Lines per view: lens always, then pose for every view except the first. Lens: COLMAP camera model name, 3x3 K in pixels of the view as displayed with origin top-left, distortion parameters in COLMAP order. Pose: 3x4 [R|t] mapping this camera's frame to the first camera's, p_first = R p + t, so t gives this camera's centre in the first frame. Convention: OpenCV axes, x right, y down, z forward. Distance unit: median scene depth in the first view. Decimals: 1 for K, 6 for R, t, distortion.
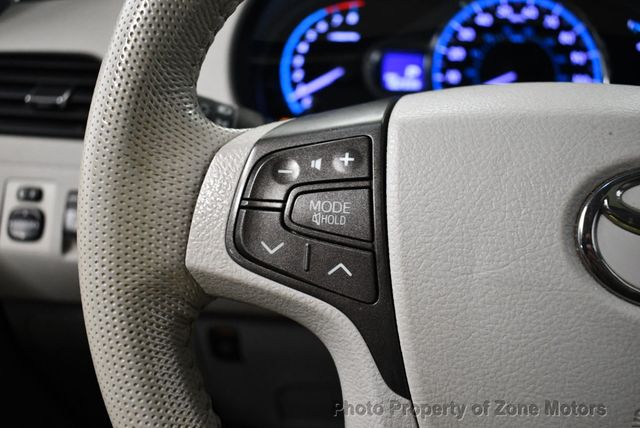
lens RADIAL K [[637.9, 0, 320.0], [0, 637.9, 214.0], [0, 0, 1]] dist [-0.104270, 0.007985]
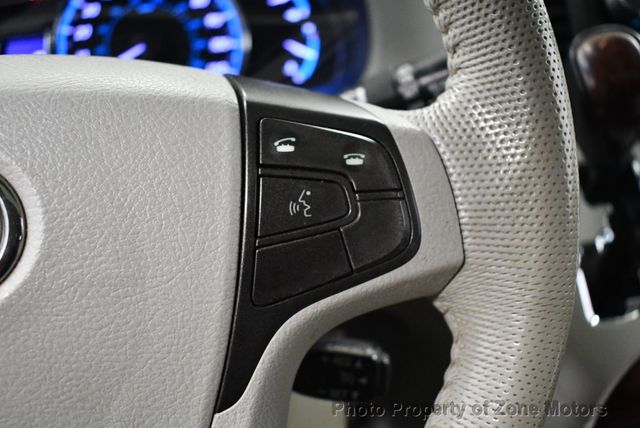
lens RADIAL K [[637.9, 0, 320.0], [0, 637.9, 214.0], [0, 0, 1]] dist [-0.104270, 0.007985]
pose [[0.975121, -0.146662, 0.166217, 0.394837], [0.140736, 0.988933, 0.046955, 0.020647], [-0.171264, -0.022394, 0.984971, 0.019920]]
